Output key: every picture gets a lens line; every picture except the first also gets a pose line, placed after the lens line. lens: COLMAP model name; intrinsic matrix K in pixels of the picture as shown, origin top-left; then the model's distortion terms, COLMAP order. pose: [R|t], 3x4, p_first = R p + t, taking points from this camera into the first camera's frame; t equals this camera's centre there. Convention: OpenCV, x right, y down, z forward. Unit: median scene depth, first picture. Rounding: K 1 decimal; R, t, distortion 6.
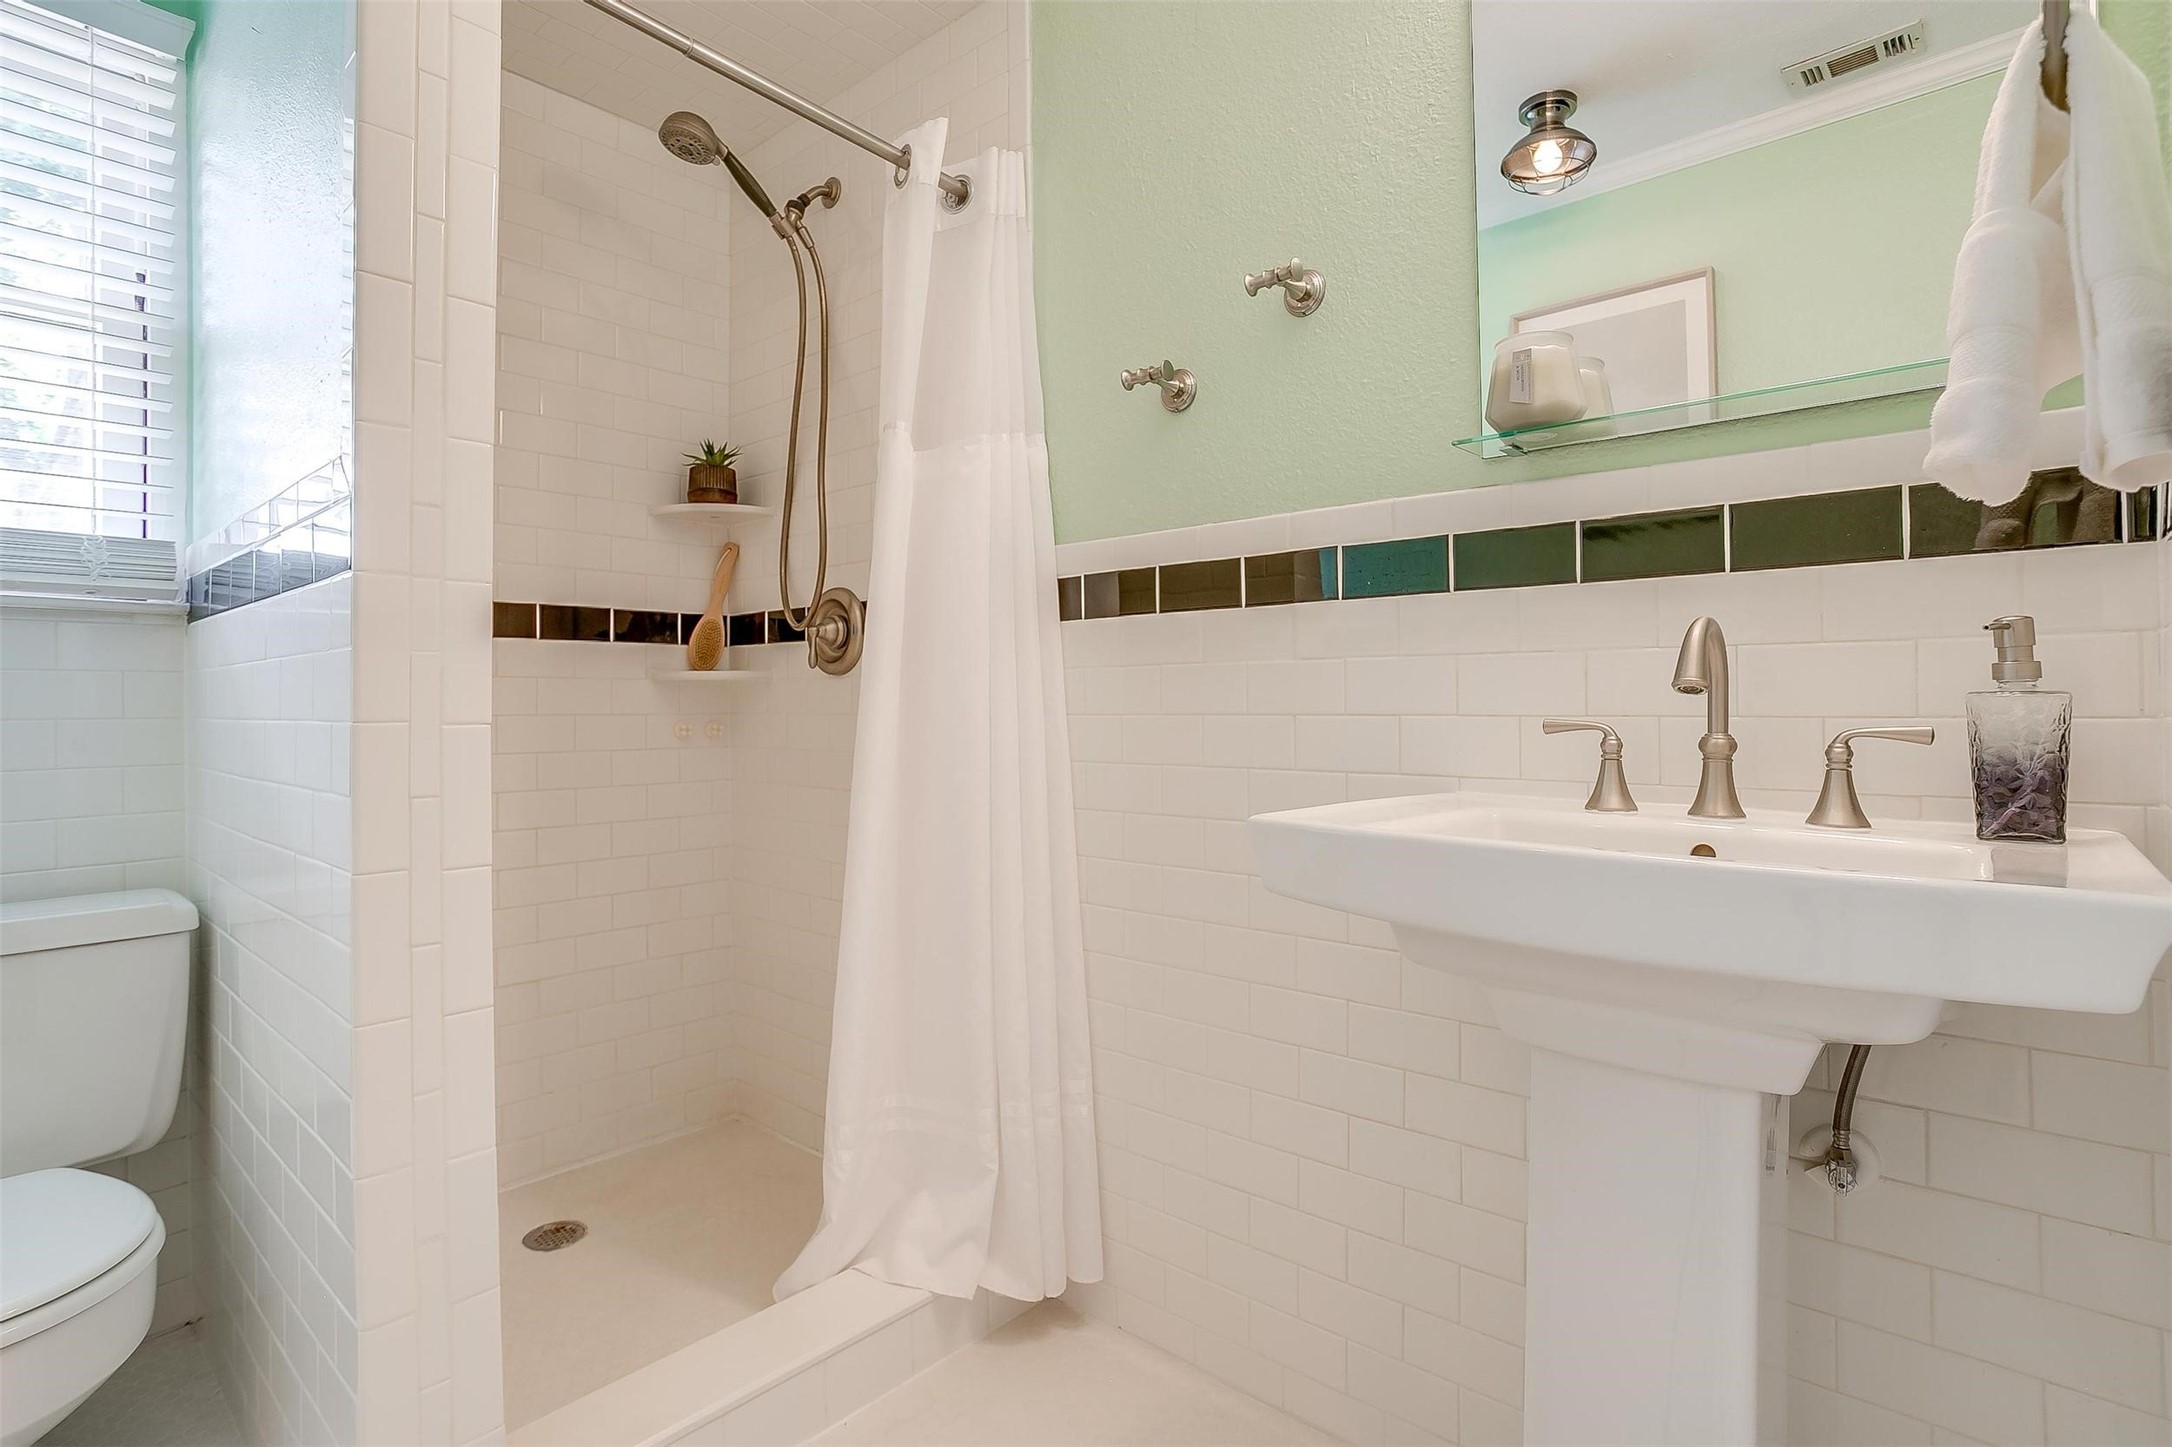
lens RADIAL K [[1055.6, 0, 1084.7], [0, 1055.6, 697.3], [0, 0, 1]] dist [-0.064218, 0.032527]
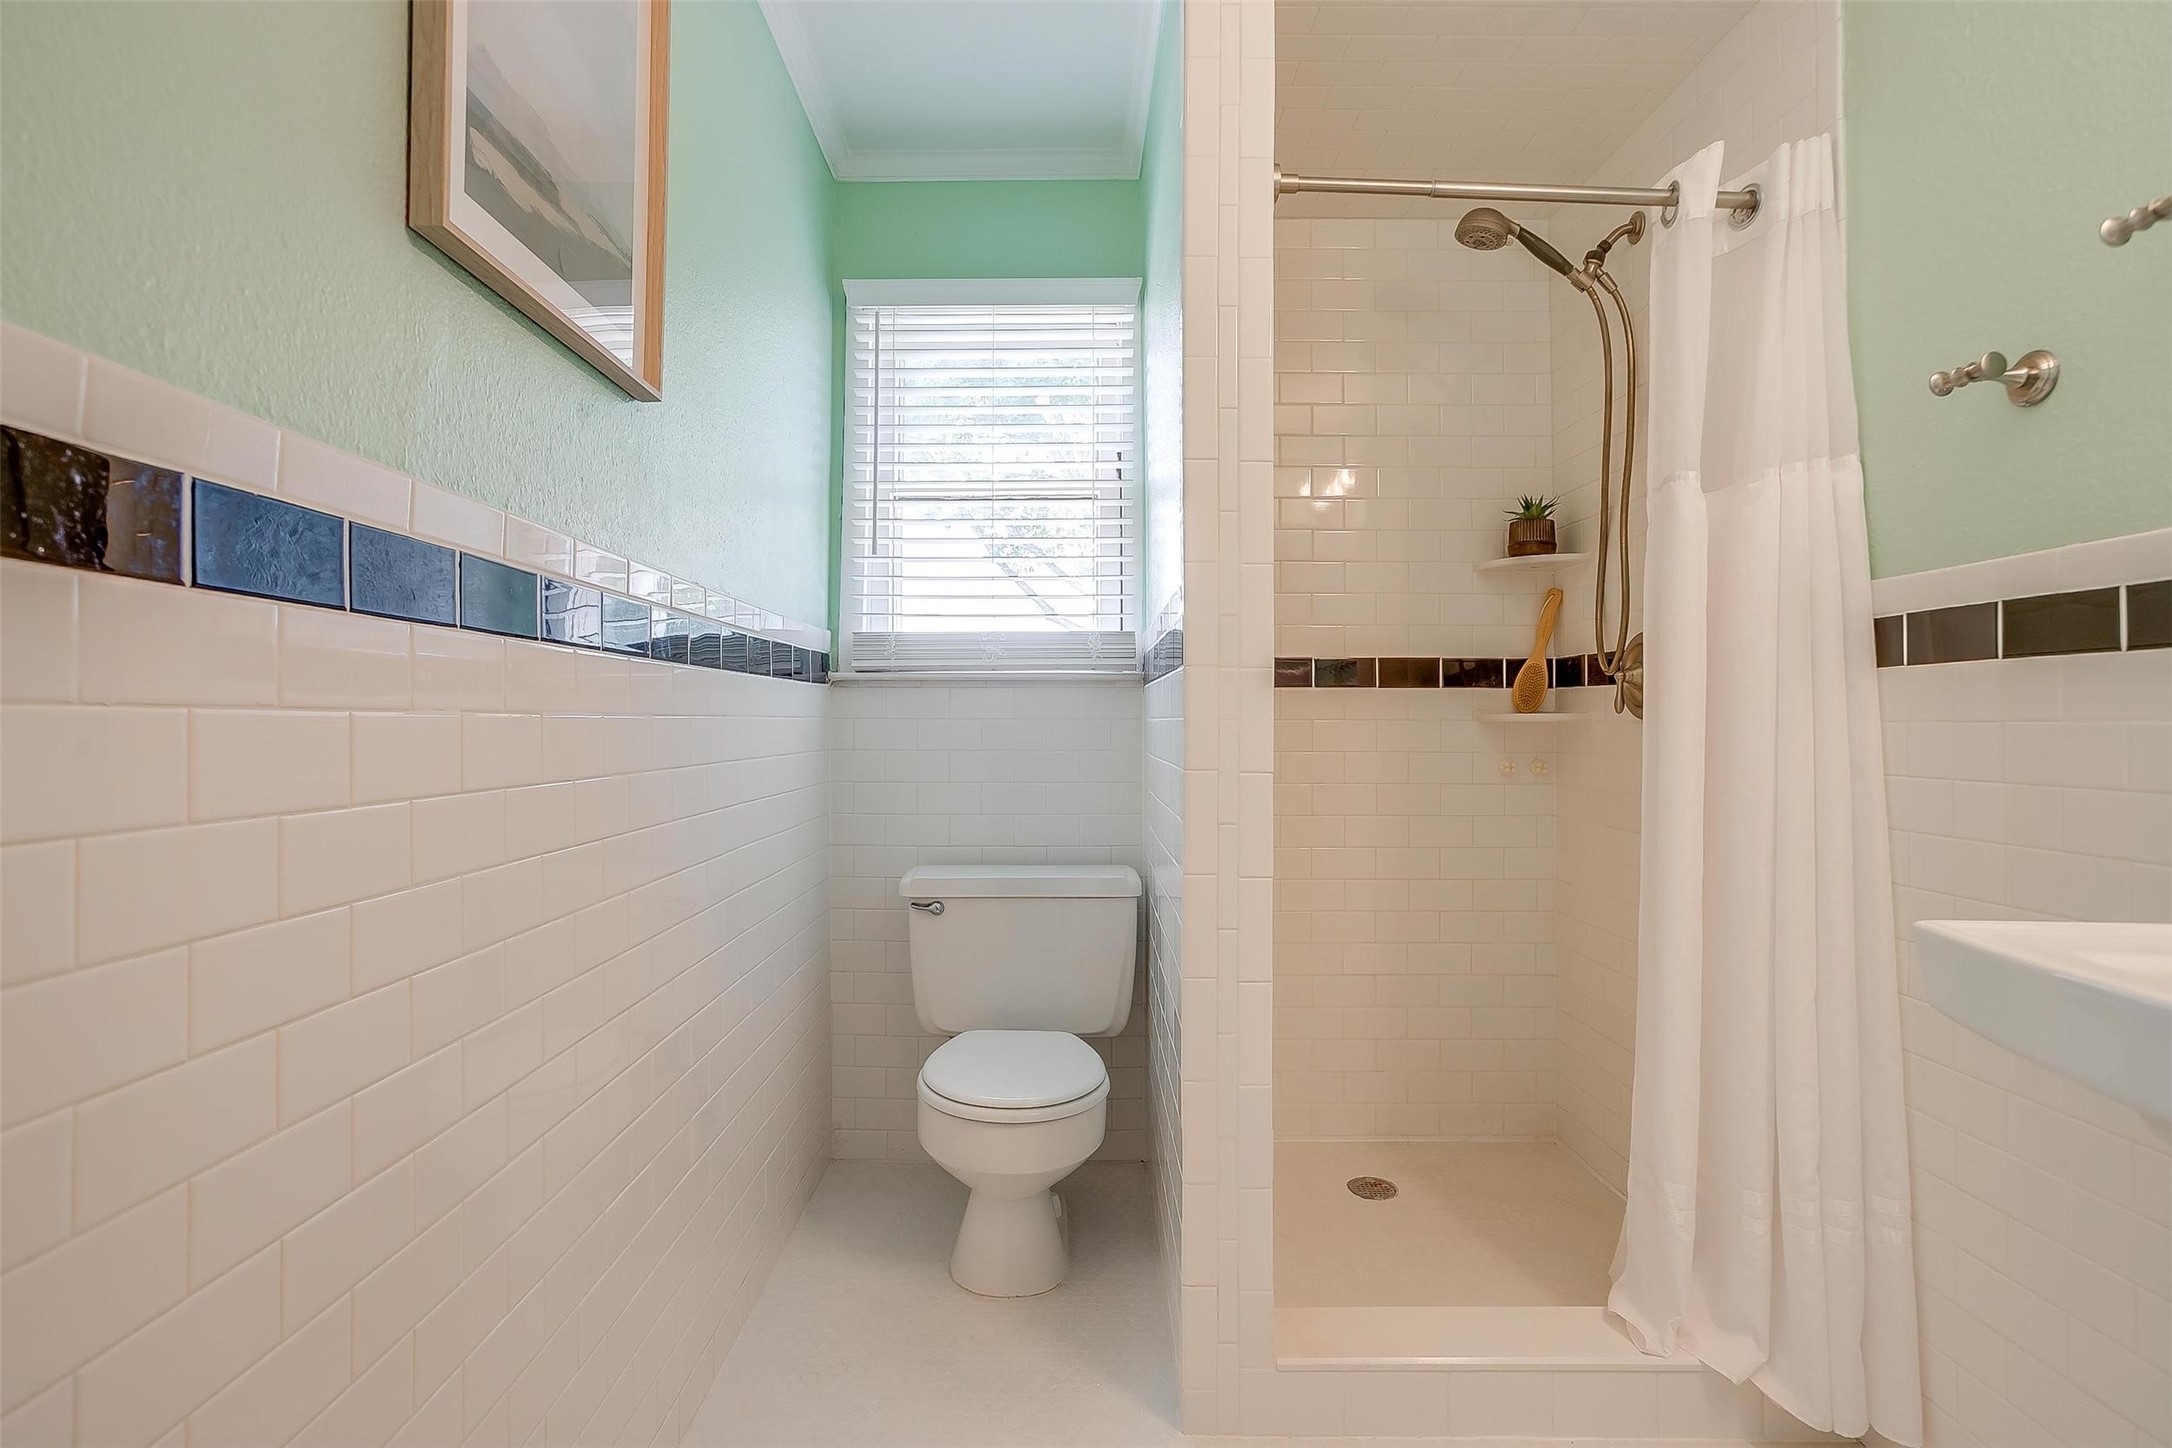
lens RADIAL K [[1051.6, 0, 1075.3], [0, 1051.6, 733.2], [0, 0, 1]] dist [-0.053835, 0.031141]
pose [[0.657597, 0.015776, -0.753205, 0.182416], [-0.000748, 0.999794, 0.020288, -0.034922], [0.753370, -0.012778, 0.657473, -0.054704]]
